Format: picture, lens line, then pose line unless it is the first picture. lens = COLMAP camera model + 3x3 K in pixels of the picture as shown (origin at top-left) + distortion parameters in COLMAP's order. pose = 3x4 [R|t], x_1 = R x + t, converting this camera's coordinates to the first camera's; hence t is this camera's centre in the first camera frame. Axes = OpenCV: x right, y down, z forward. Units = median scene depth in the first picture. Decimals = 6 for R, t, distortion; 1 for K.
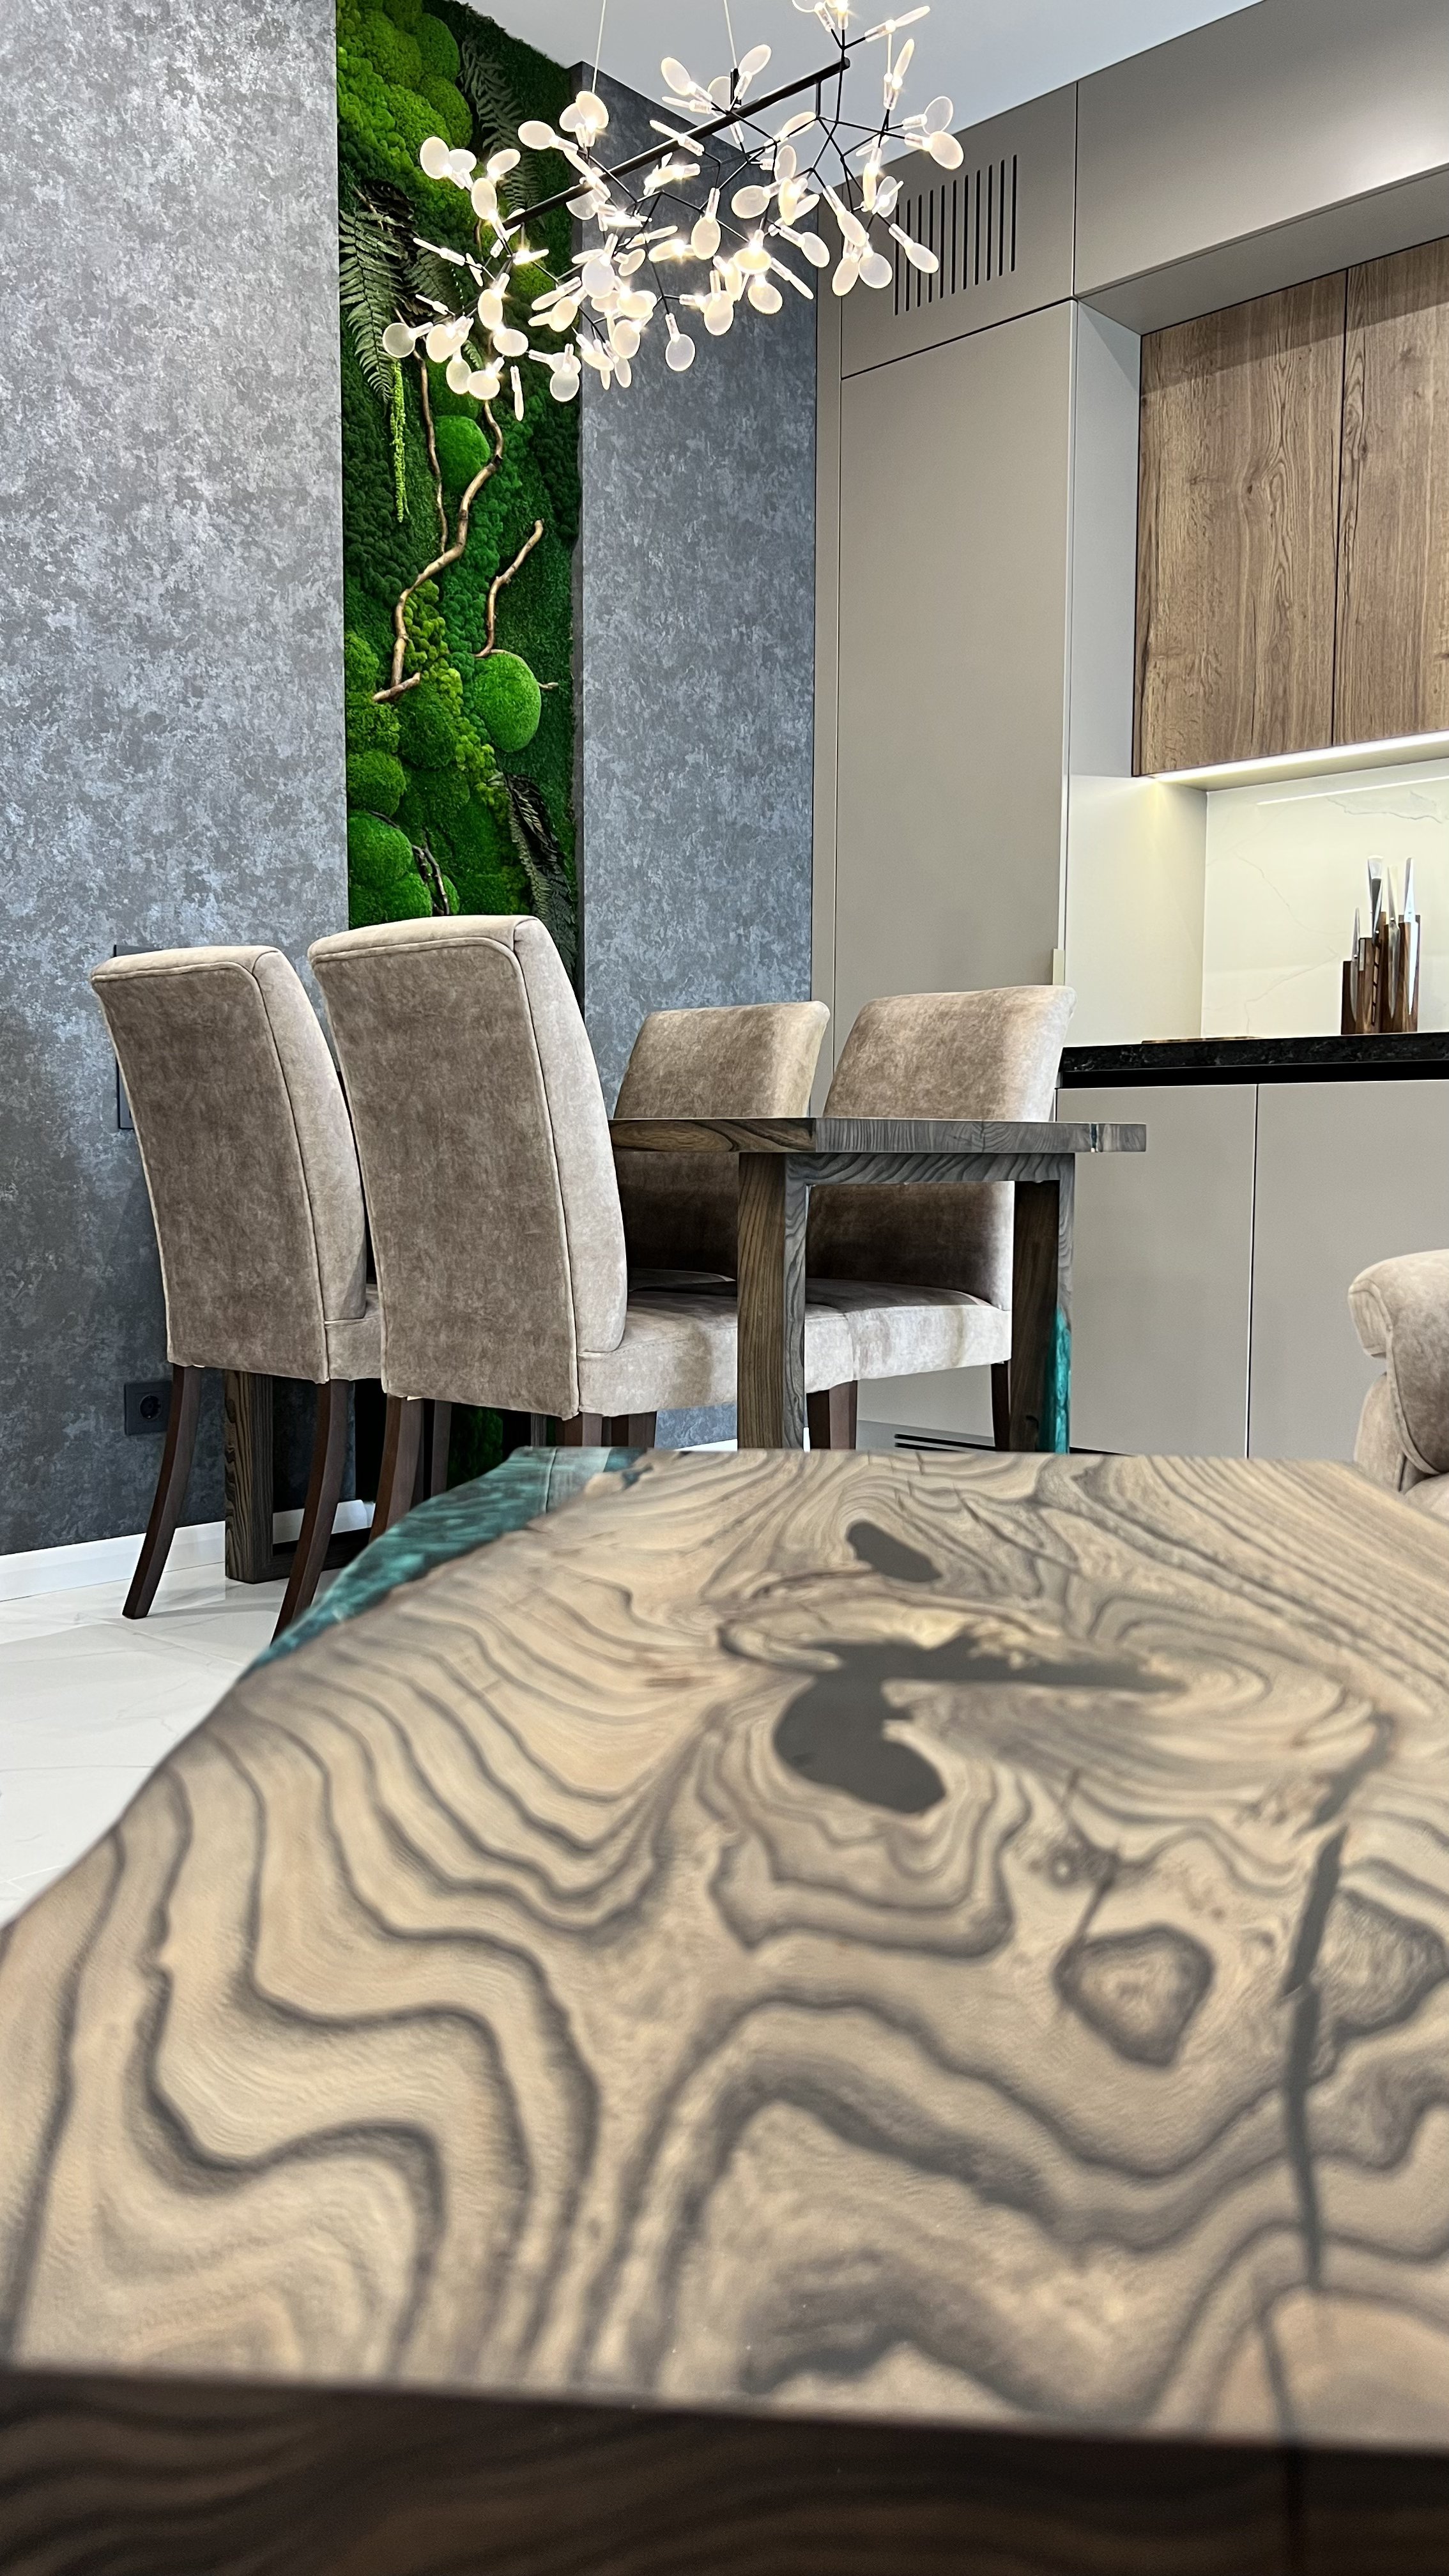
lens RADIAL K [[1955.4, 0, 715.2], [0, 1955.4, 1289.1], [0, 0, 1]] dist [0.043867, -0.044143]
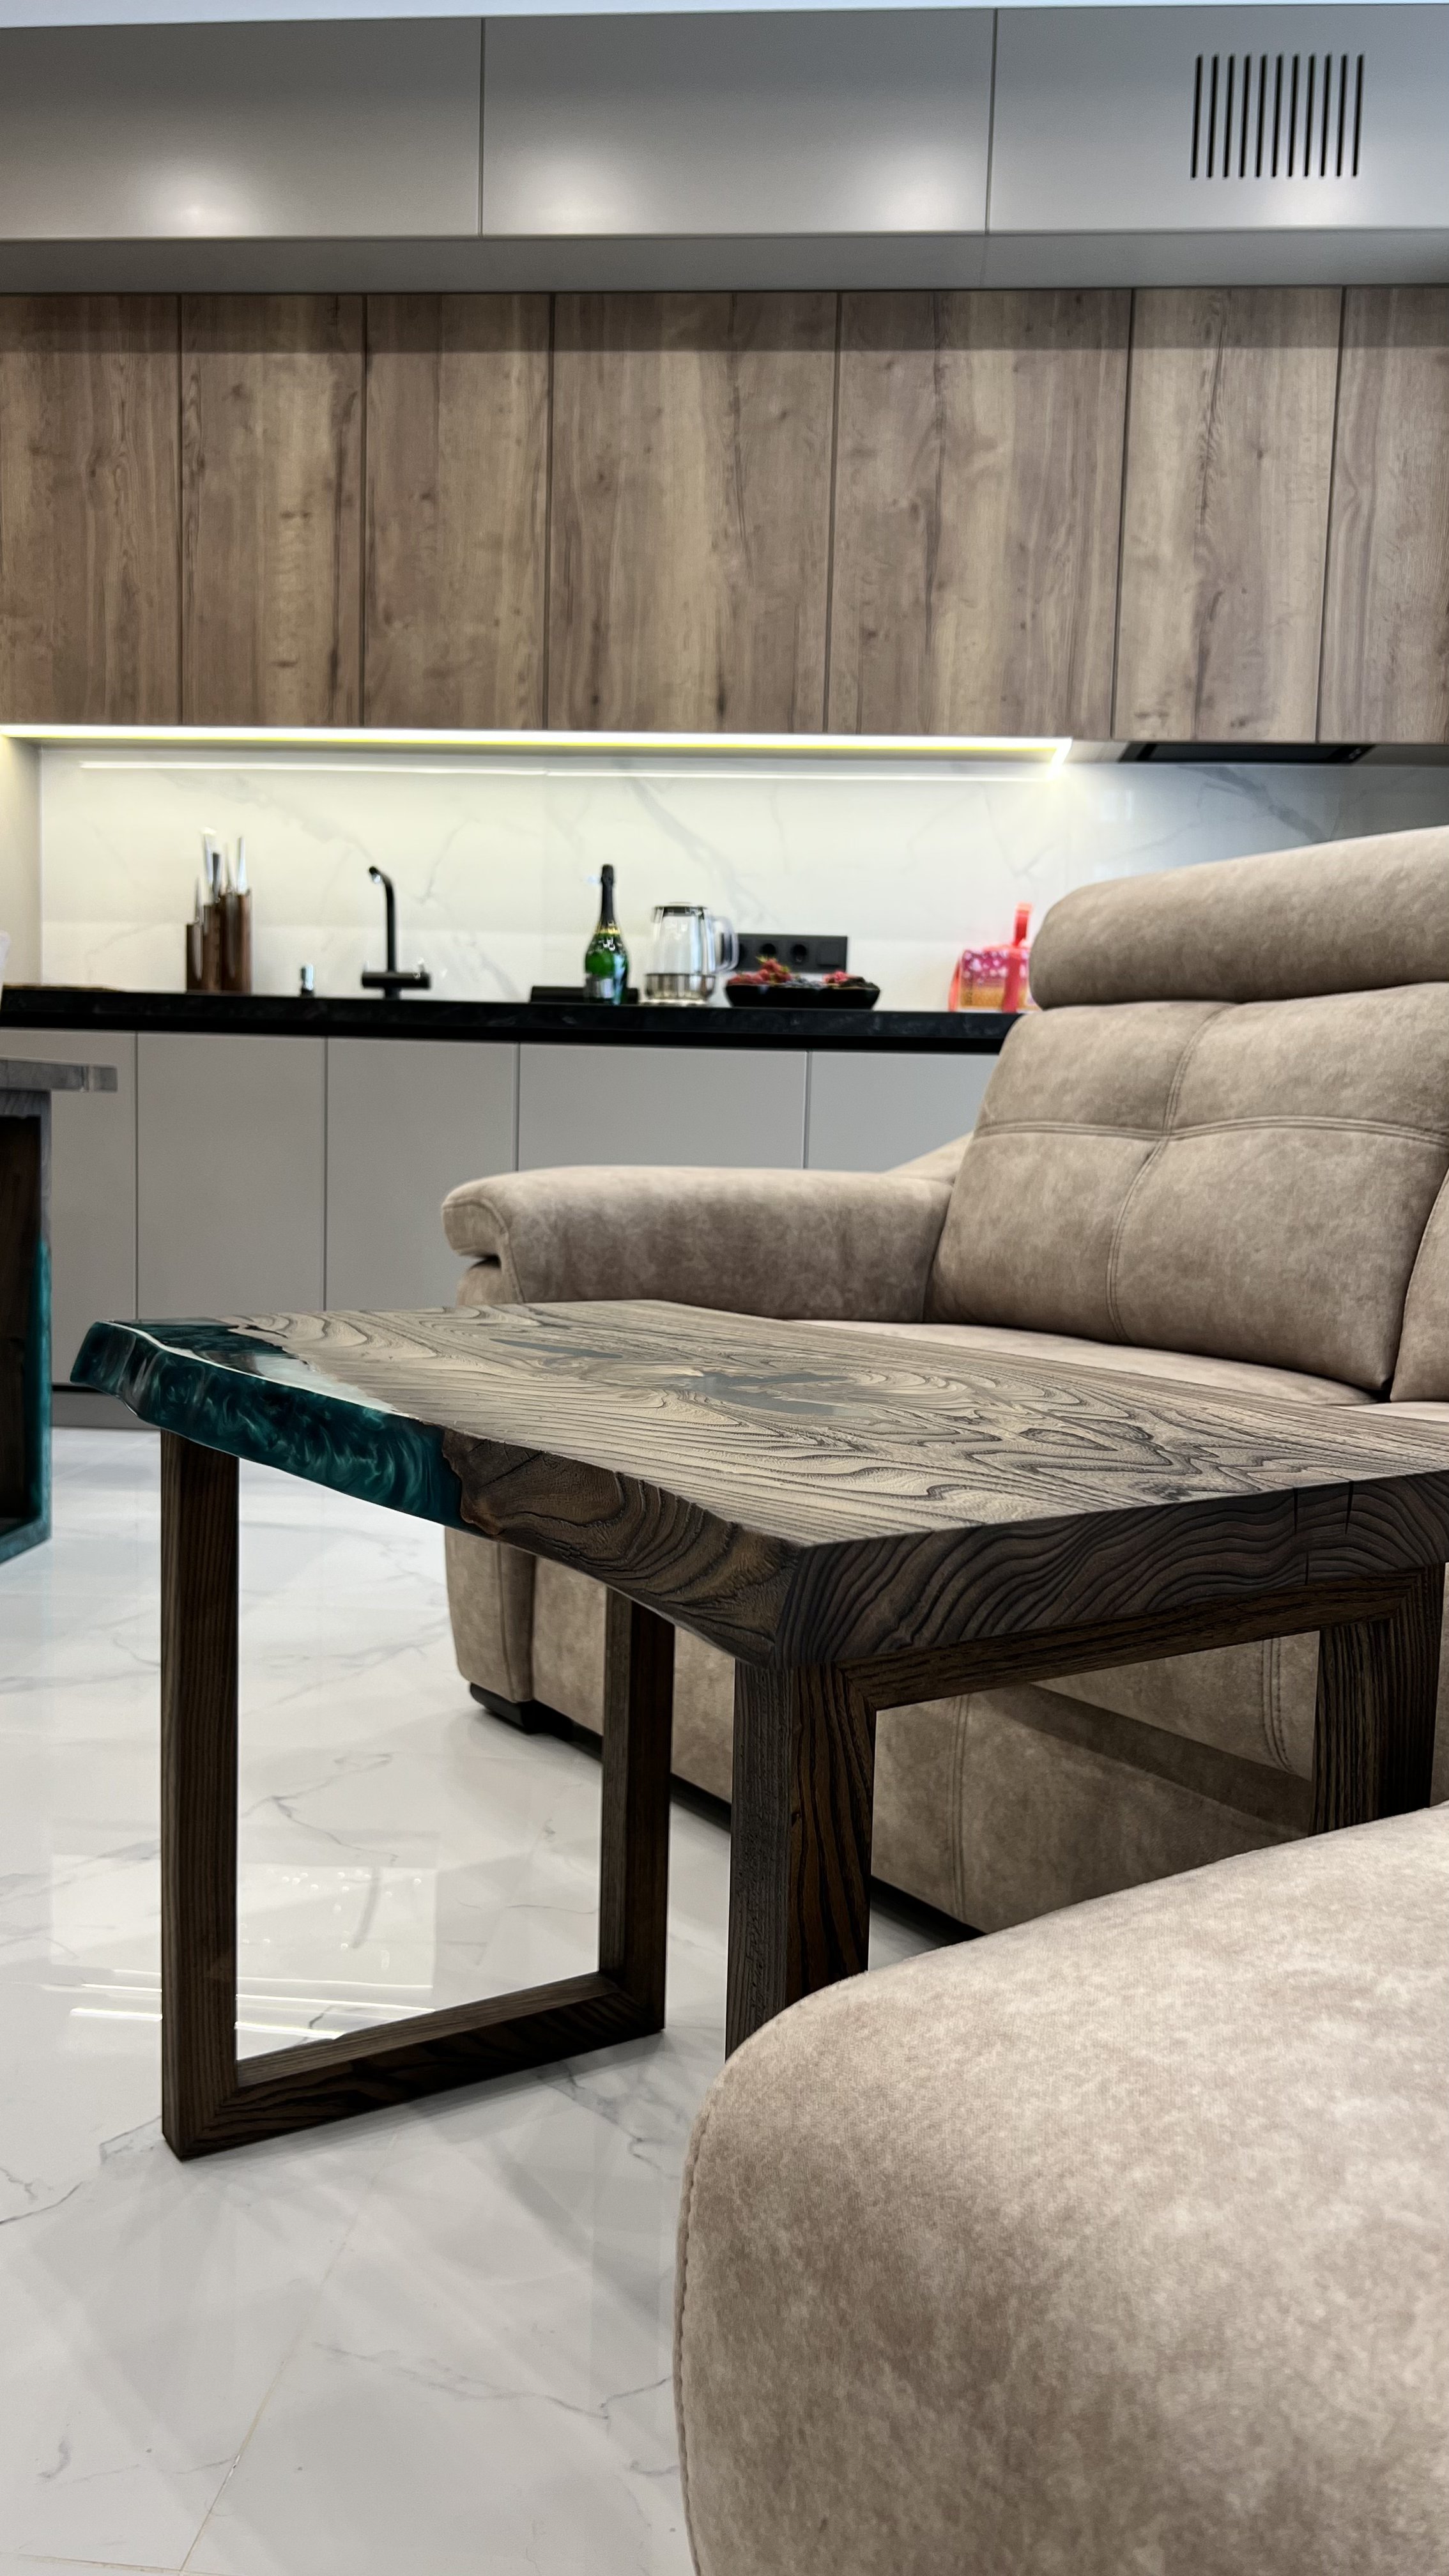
lens RADIAL K [[1997.6, 0, 724.5], [0, 1997.6, 1288.0], [0, 0, 1]] dist [0.019057, -0.000709]
pose [[0.775498, -0.035697, 0.630340, -0.199095], [0.020189, 0.999292, 0.031753, 0.009638], [-0.631027, -0.011898, 0.775669, -0.079422]]
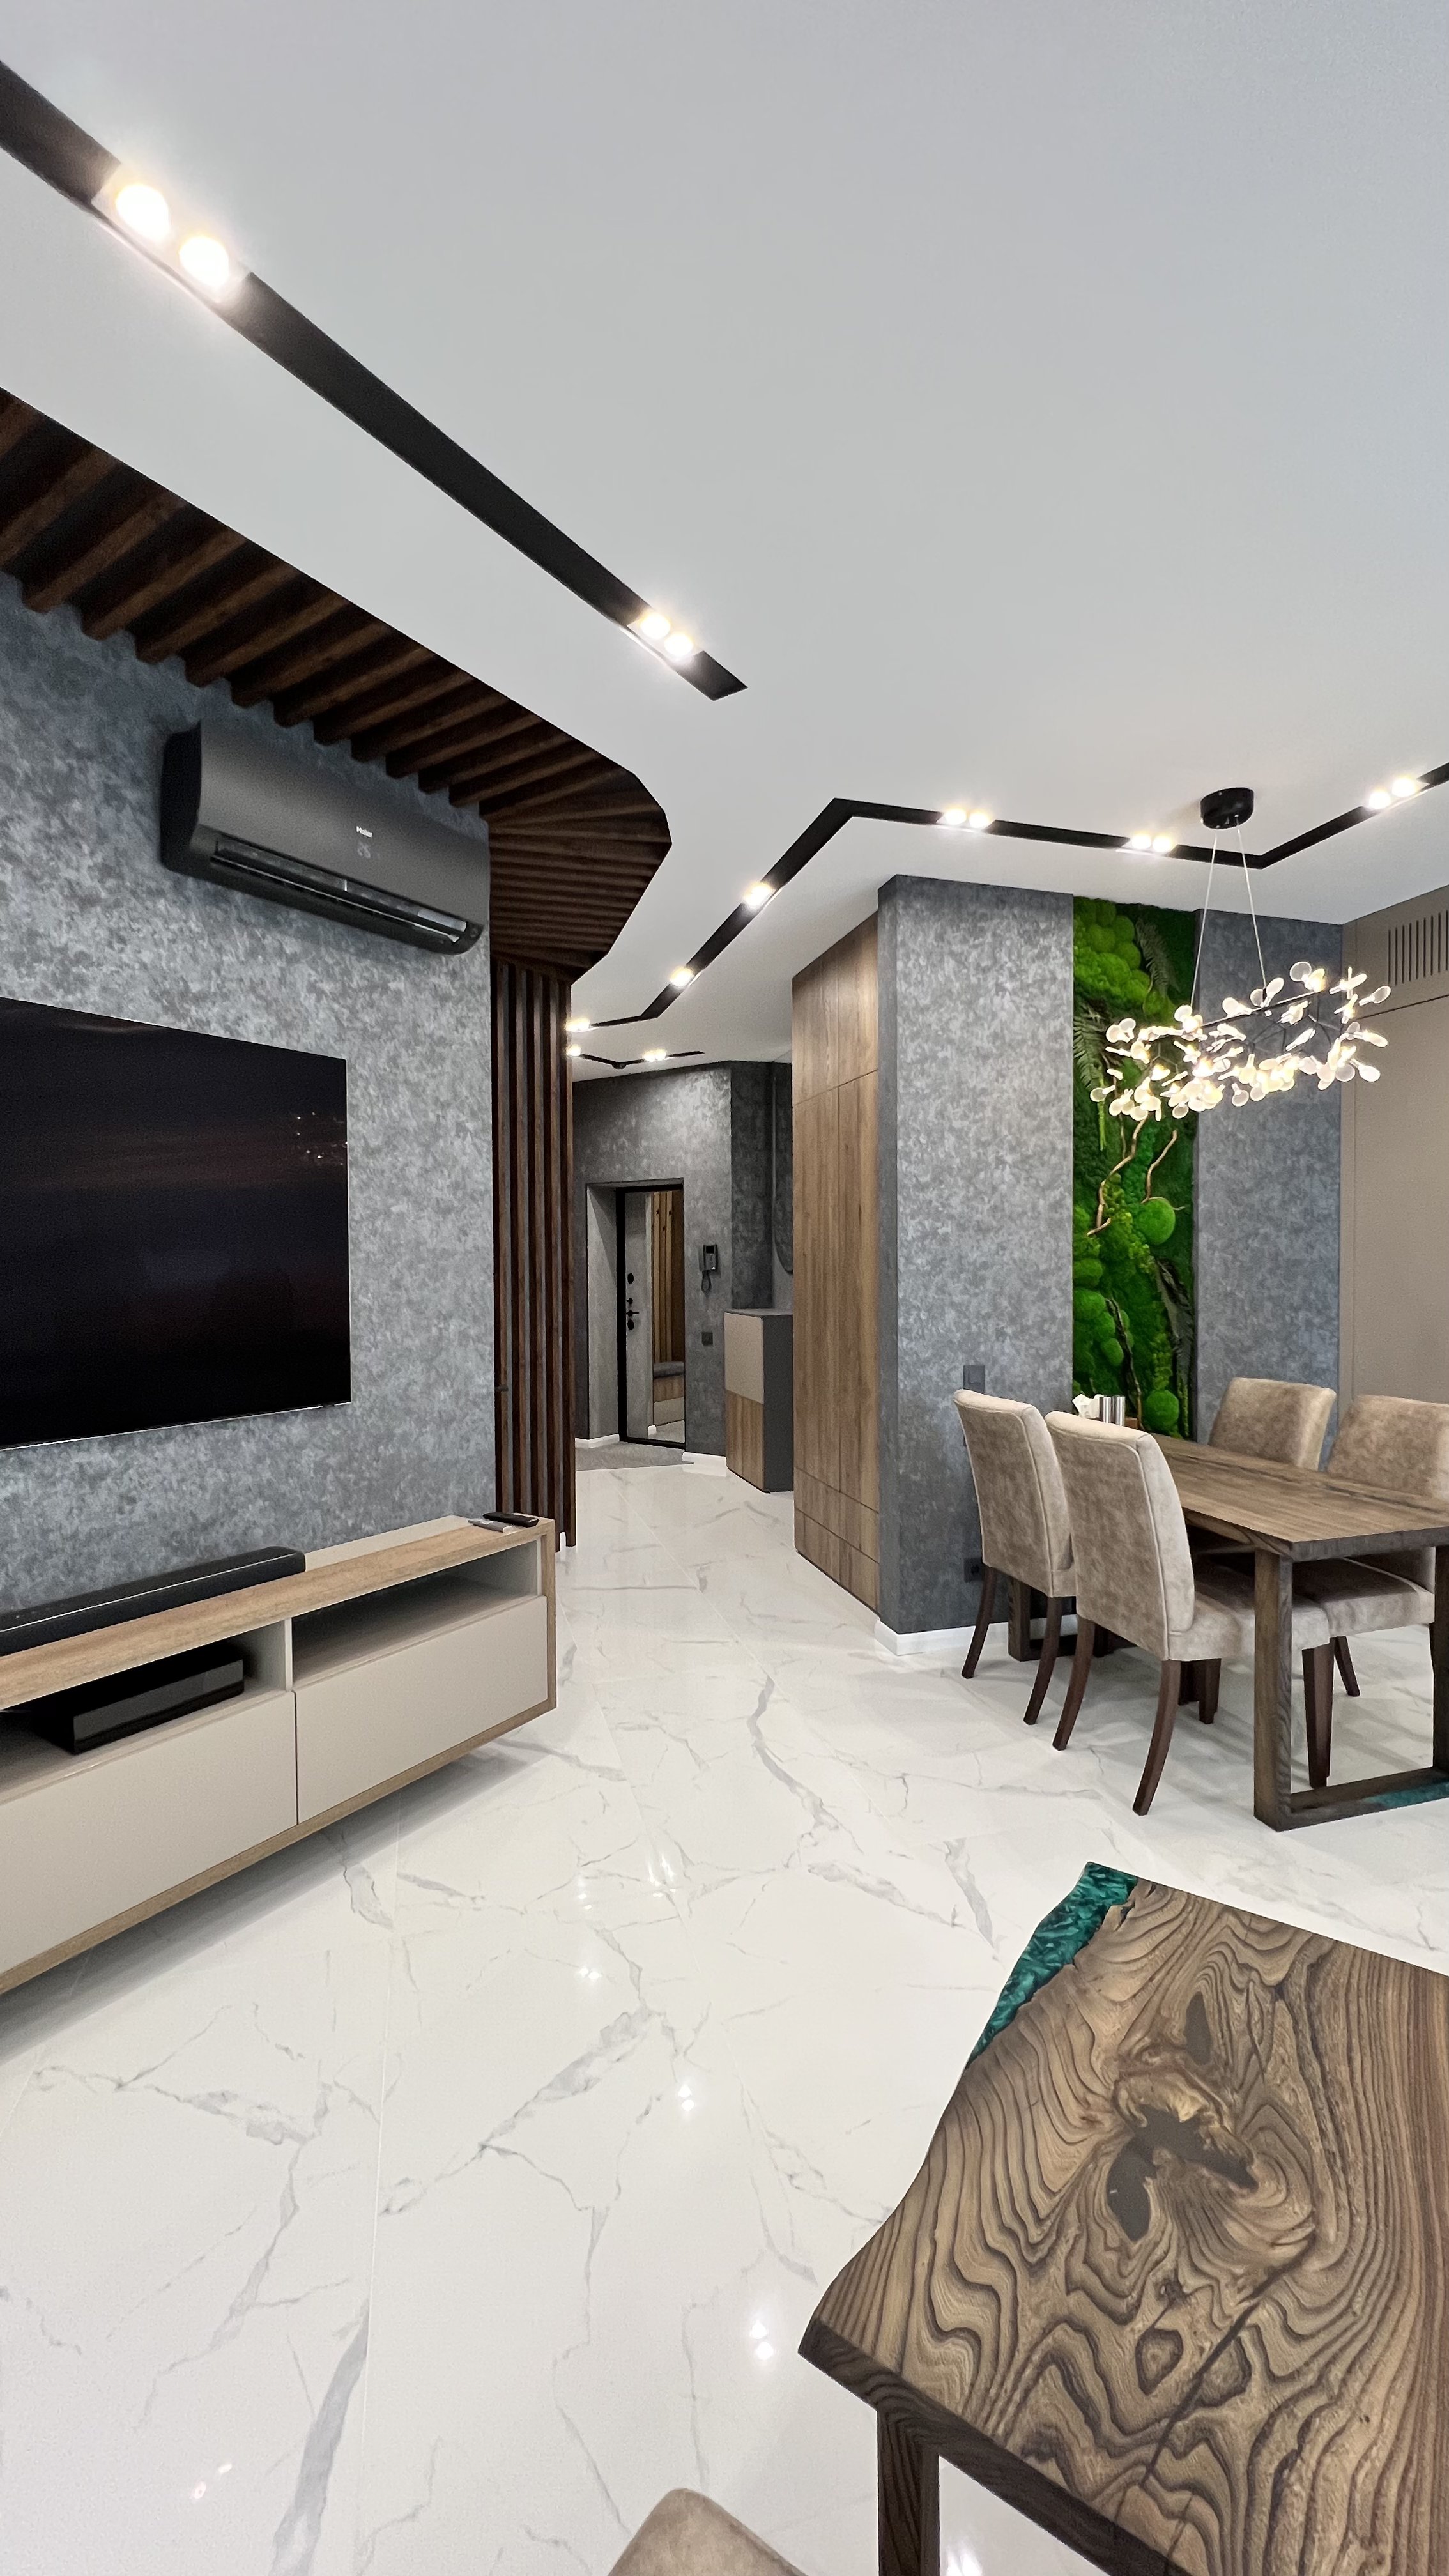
lens RADIAL K [[1036.7, 0, 730.1], [0, 1036.7, 1283.6], [0, 0, 1]] dist [0.000448, 0.000387]
pose [[0.864540, 0.004504, -0.502543, 0.062774], [-0.028373, 0.998802, -0.039858, -0.216382], [0.501762, 0.048718, 0.863633, -0.176752]]
